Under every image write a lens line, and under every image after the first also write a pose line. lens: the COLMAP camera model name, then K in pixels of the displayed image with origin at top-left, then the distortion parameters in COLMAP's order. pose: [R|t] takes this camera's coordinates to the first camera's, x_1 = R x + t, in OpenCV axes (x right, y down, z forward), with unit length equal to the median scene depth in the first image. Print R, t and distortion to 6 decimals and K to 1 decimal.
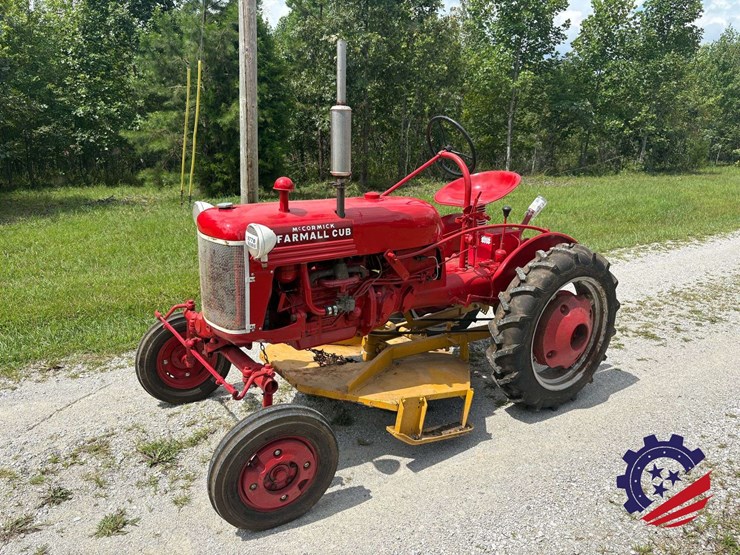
lens RADIAL K [[567.9, 0, 377.5], [0, 567.9, 272.2], [0, 0, 1]] dist [0.040230, -0.050824]
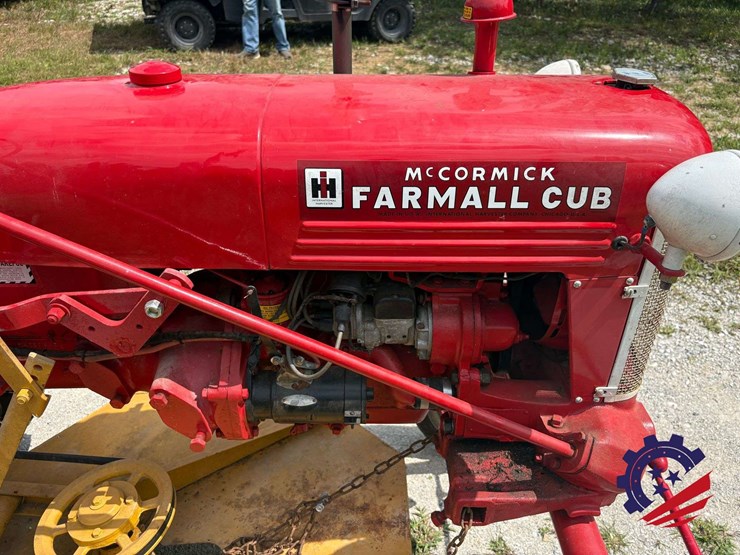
lens RADIAL K [[567.9, 0, 368.6], [0, 567.9, 278.3], [0, 0, 1]] dist [0.040230, -0.050824]
pose [[0.818142, 0.295968, -0.492998, 0.010576], [-0.138211, 0.933446, 0.331024, -0.112397], [0.558159, -0.202687, 0.804597, 0.648603]]
